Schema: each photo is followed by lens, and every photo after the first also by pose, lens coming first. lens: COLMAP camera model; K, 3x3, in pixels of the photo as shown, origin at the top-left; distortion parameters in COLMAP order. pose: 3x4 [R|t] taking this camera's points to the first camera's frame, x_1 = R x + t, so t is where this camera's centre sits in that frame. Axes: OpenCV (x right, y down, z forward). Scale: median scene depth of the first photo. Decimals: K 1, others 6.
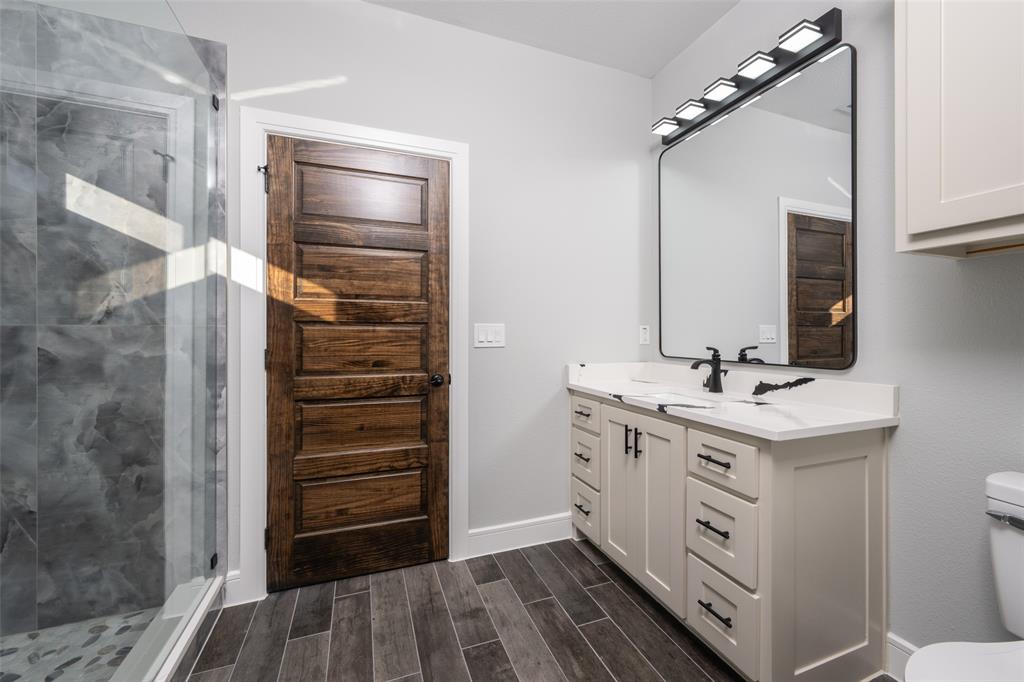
lens RADIAL K [[419.9, 0, 513.6], [0, 419.9, 333.8], [0, 0, 1]] dist [-0.002107, -0.000435]
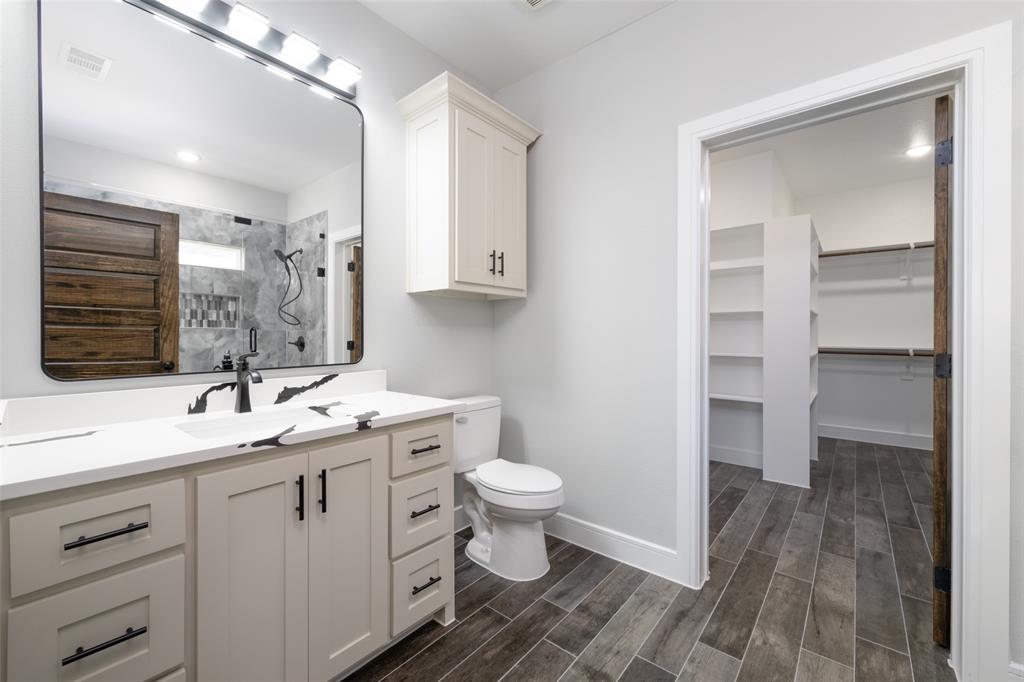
lens RADIAL K [[419.9, 0, 492.3], [0, 419.9, 339.6], [0, 0, 1]] dist [-0.002107, -0.000435]
pose [[-0.473441, -0.000567, 0.880825, -0.439198], [0.010842, 0.999920, 0.006471, 0.011290], [-0.880759, 0.012613, -0.473398, 1.093396]]
